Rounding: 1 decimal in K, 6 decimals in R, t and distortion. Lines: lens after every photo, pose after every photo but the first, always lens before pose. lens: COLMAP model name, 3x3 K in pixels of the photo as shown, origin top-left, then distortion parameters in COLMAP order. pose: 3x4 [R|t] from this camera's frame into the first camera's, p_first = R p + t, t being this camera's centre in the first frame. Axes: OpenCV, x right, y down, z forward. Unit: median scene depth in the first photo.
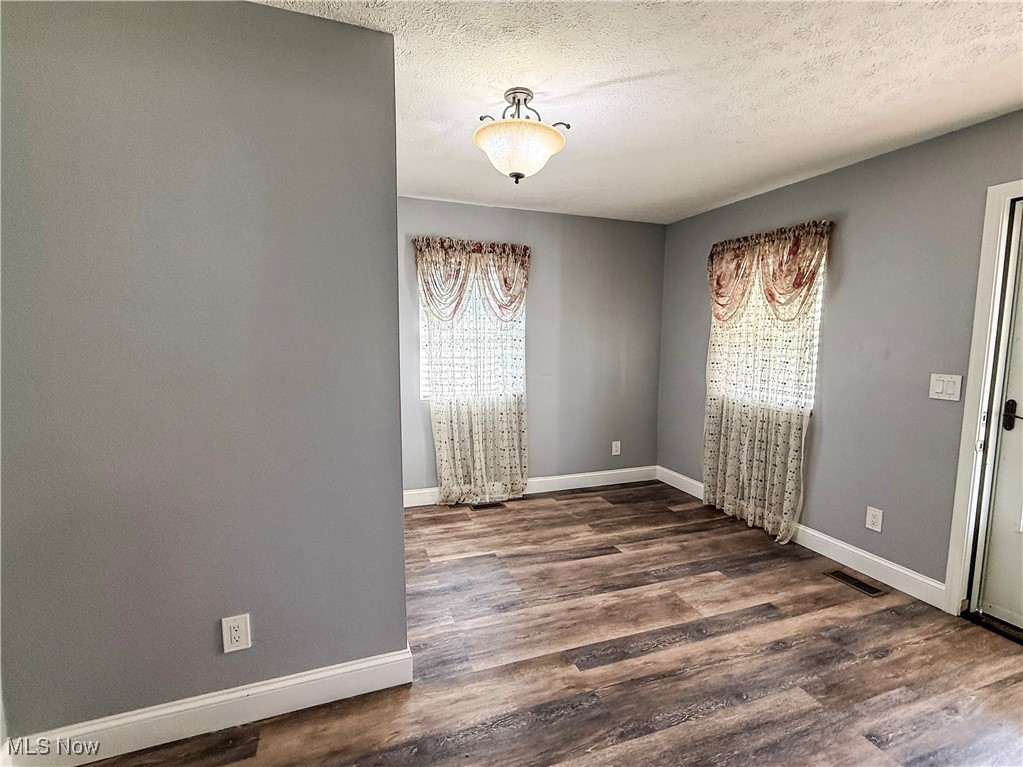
lens RADIAL K [[469.8, 0, 511.5], [0, 469.8, 383.5], [0, 0, 1]] dist [-0.001631, 0.000049]
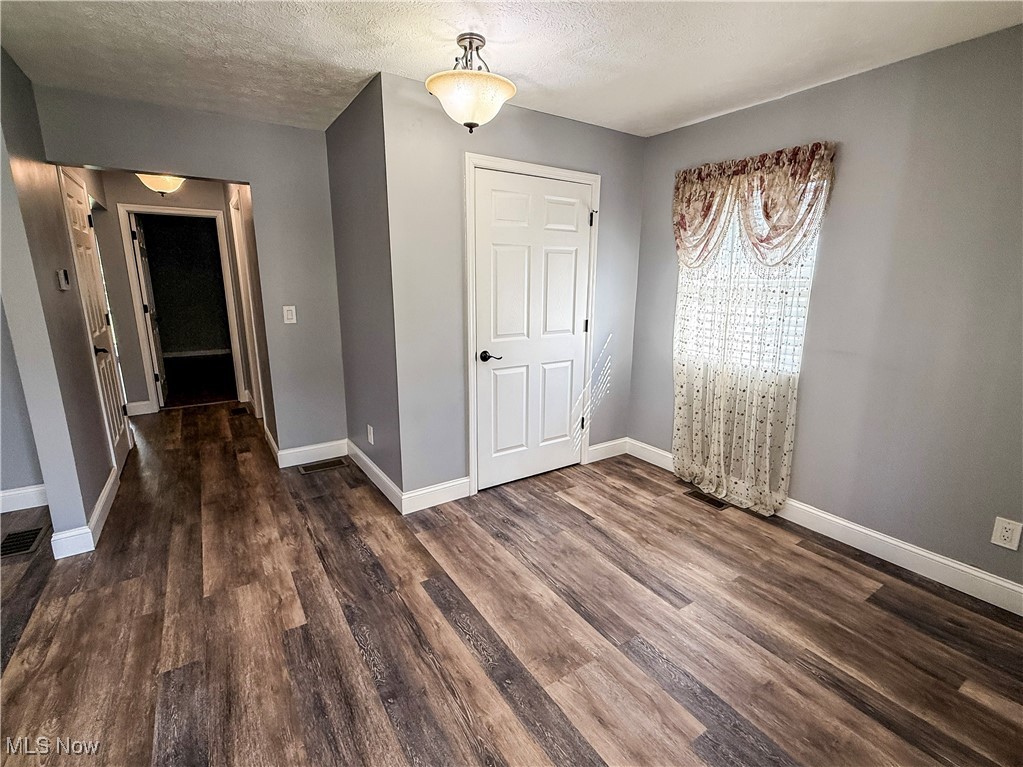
lens RADIAL K [[469.8, 0, 511.5], [0, 469.8, 383.5], [0, 0, 1]] dist [-0.001631, 0.000049]
pose [[0.235231, 0.202437, -0.950624, 0.641683], [-0.110414, 0.977303, 0.180796, -0.046772], [0.965648, 0.062433, 0.252244, 0.488734]]
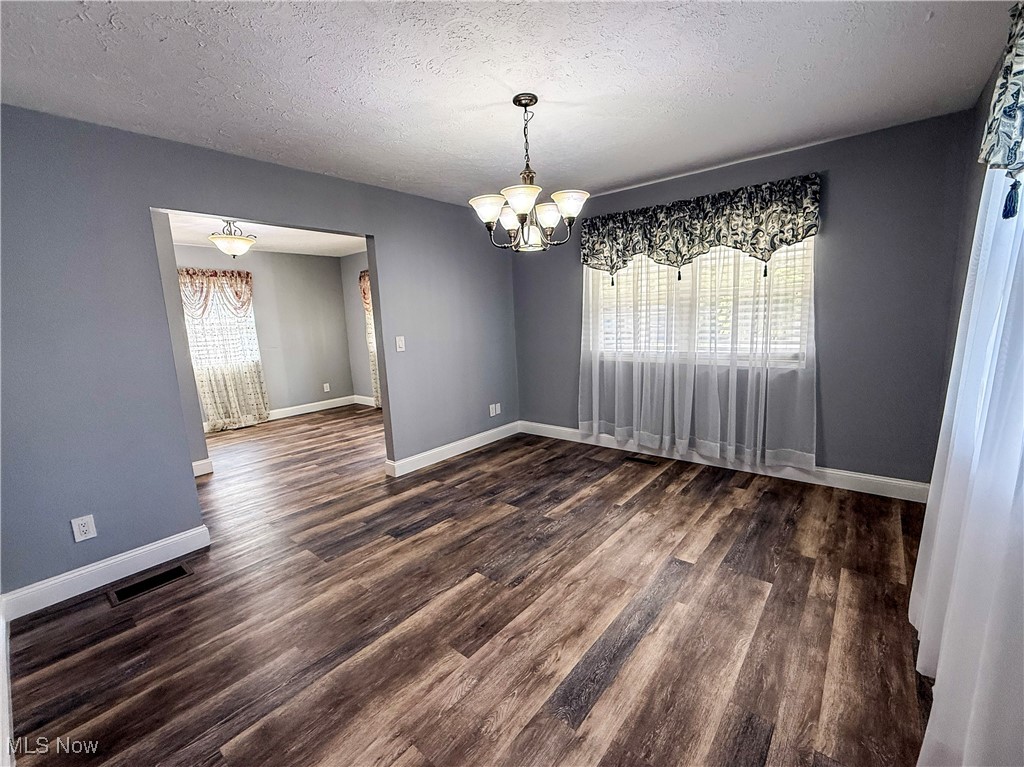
lens RADIAL K [[432.7, 0, 509.2], [0, 432.7, 383.8], [0, 0, 1]] dist [0.001545, 0.000151]
pose [[0.864623, -0.124513, 0.486747, 0.038117], [0.104129, 0.992179, 0.068838, 0.103104], [-0.491511, -0.008835, 0.870826, -0.870523]]
